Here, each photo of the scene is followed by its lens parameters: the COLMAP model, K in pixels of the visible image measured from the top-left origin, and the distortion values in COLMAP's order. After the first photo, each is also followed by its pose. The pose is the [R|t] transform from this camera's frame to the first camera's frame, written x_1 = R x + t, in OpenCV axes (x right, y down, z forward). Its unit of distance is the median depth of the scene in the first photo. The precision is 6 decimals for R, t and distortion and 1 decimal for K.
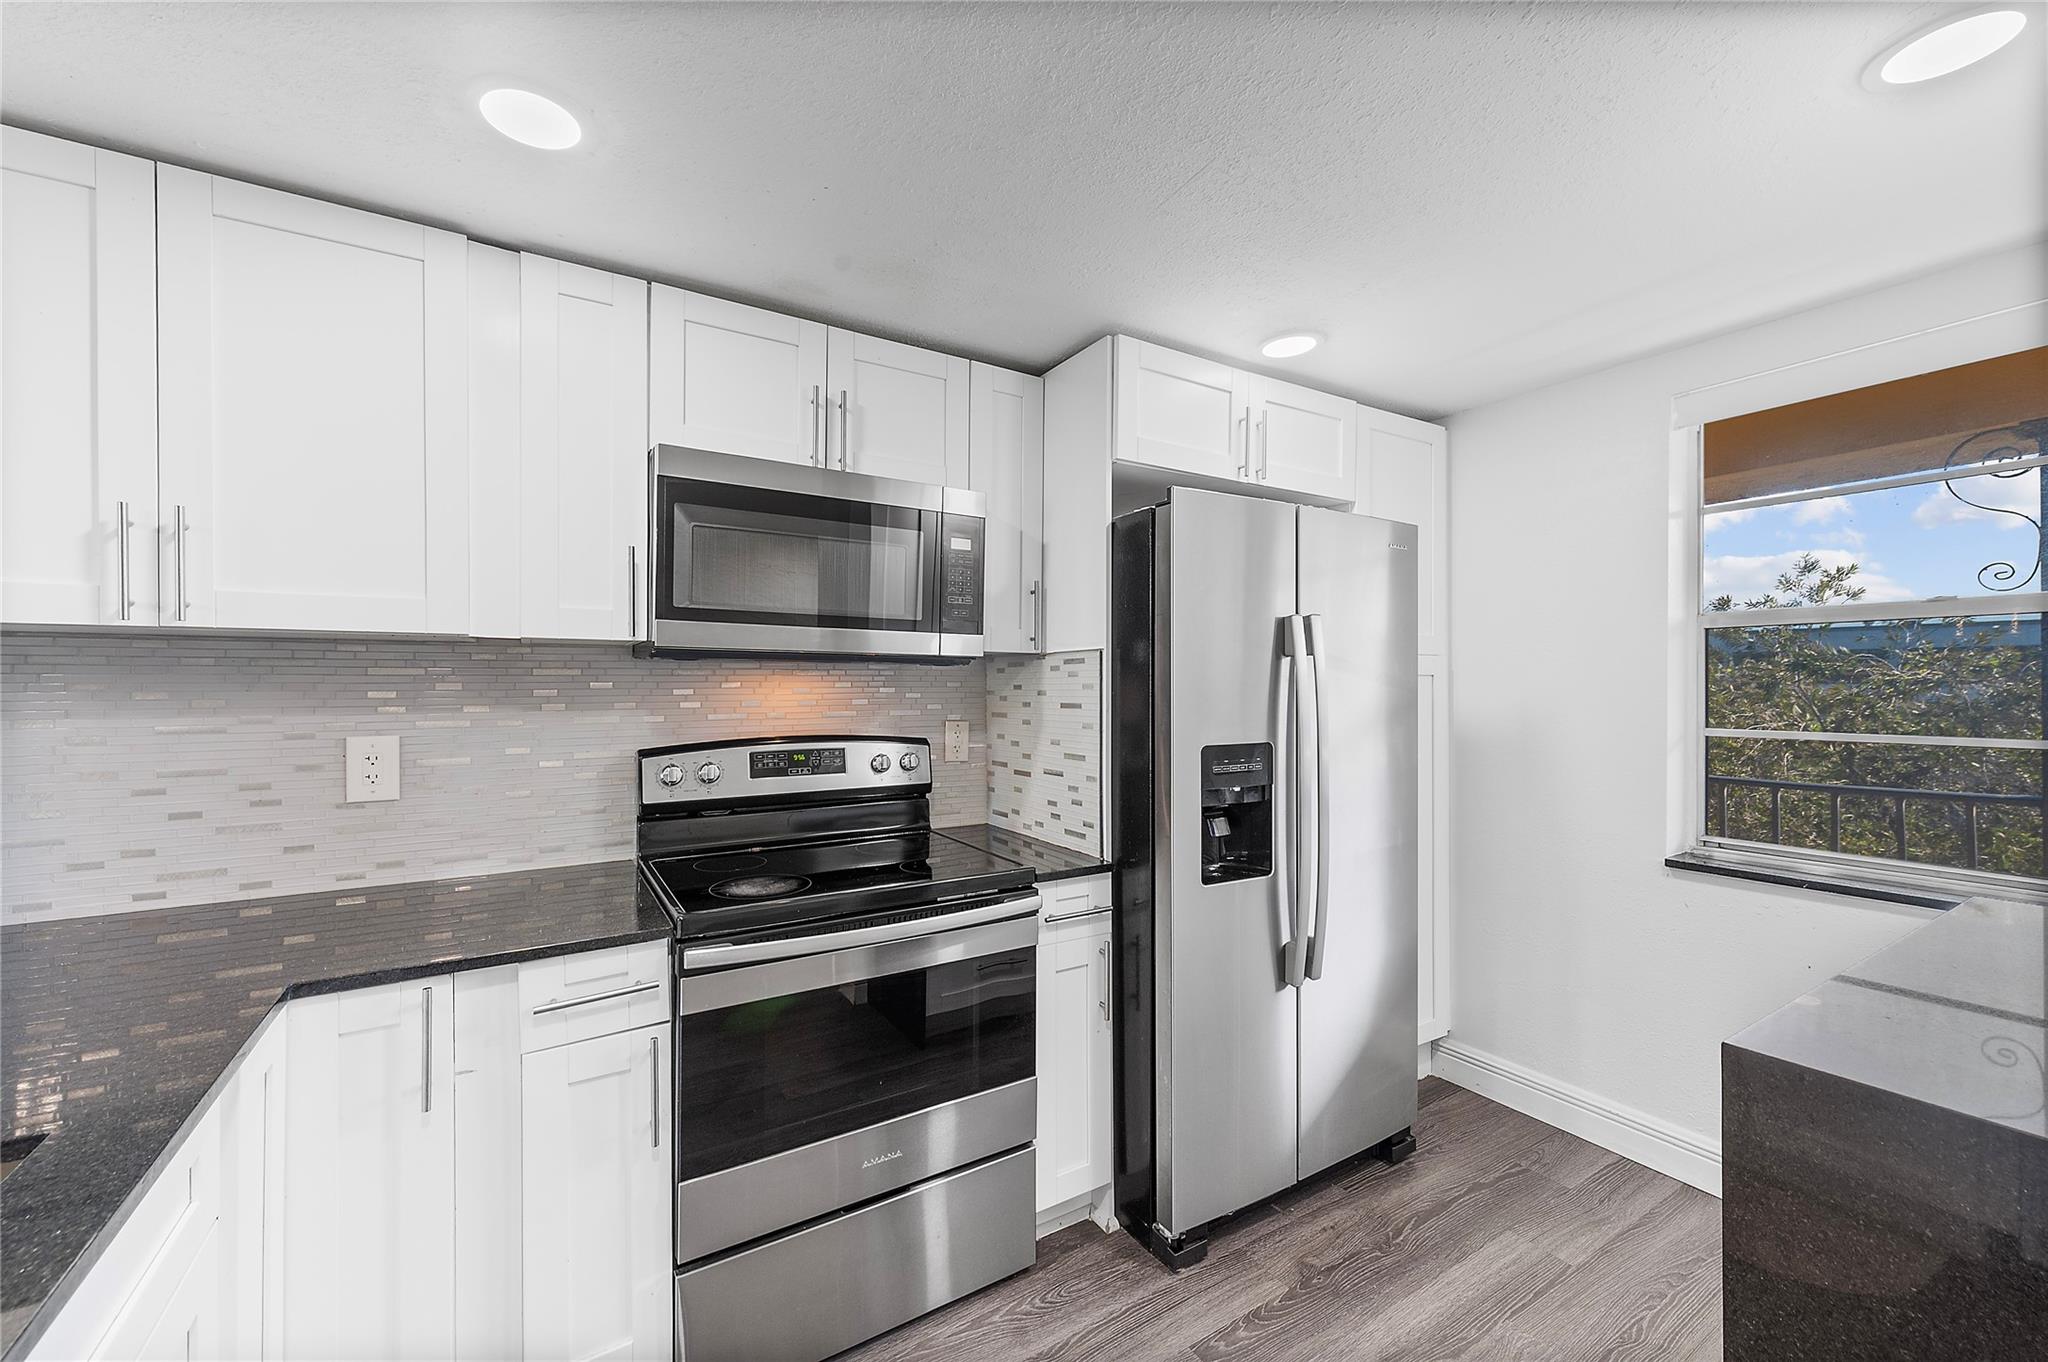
lens RADIAL K [[806.8, 0, 1022.5], [0, 806.8, 683.6], [0, 0, 1]] dist [0.013423, -0.004250]
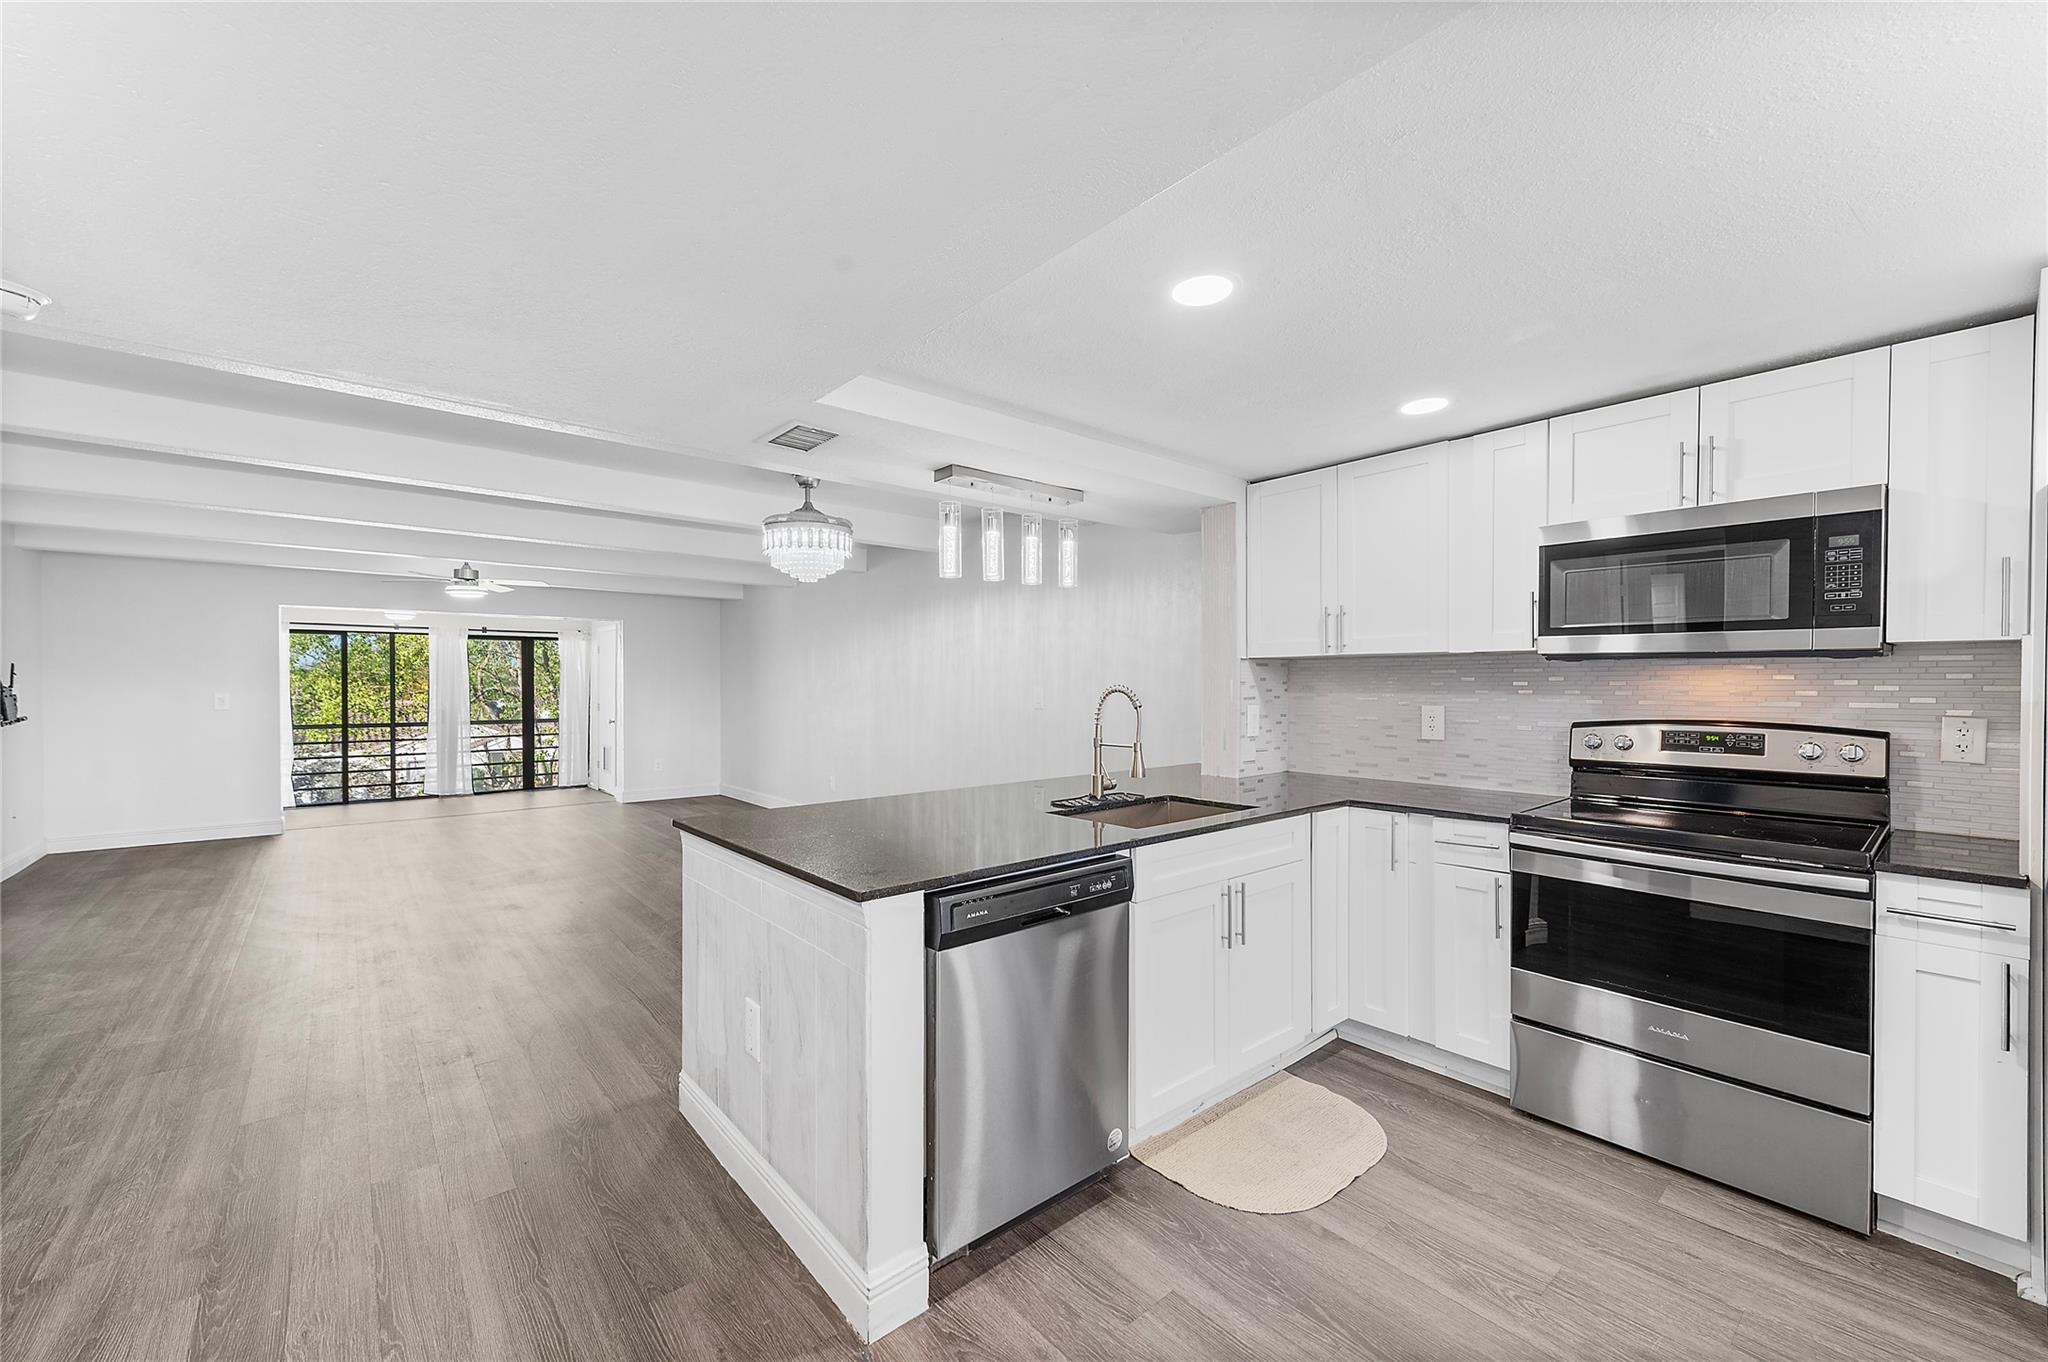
lens RADIAL K [[806.8, 0, 1016.9], [0, 806.8, 690.2], [0, 0, 1]] dist [0.013423, -0.004250]
pose [[0.145794, 0.010670, -0.989257, 0.823033], [0.002801, 0.999933, 0.011198, 0.004245], [0.989311, -0.004403, 0.145755, -0.210216]]
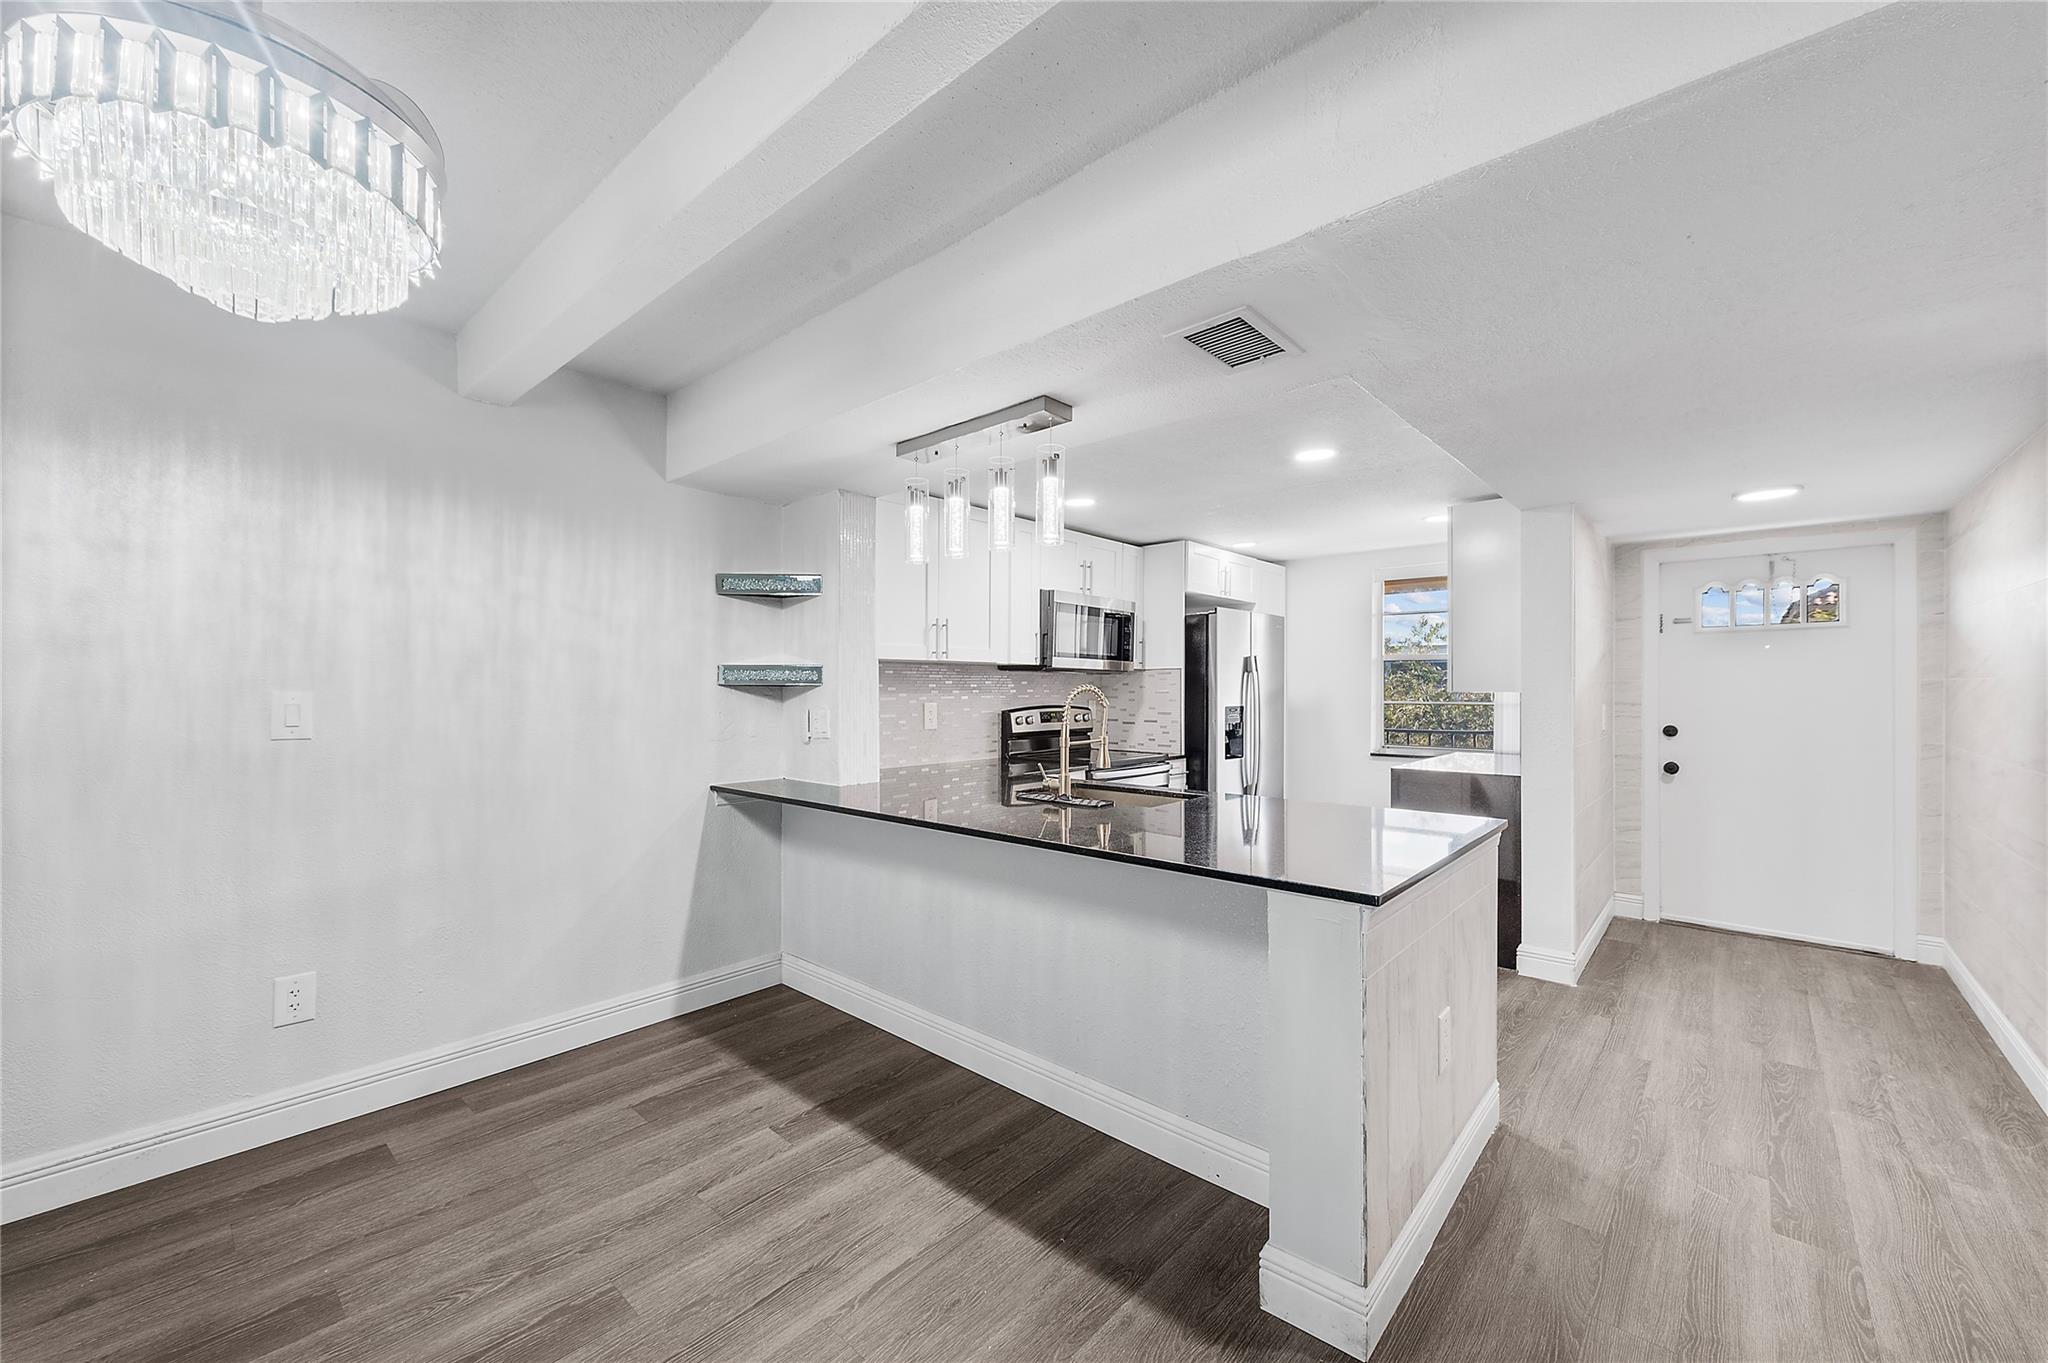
lens RADIAL K [[806.8, 0, 1024.4], [0, 806.8, 692.6], [0, 0, 1]] dist [0.013423, -0.004250]
pose [[0.956721, 0.000599, 0.291007, -1.092215], [-0.002913, 0.999967, 0.007518, 0.013631], [-0.290993, -0.008040, 0.956691, -1.229825]]
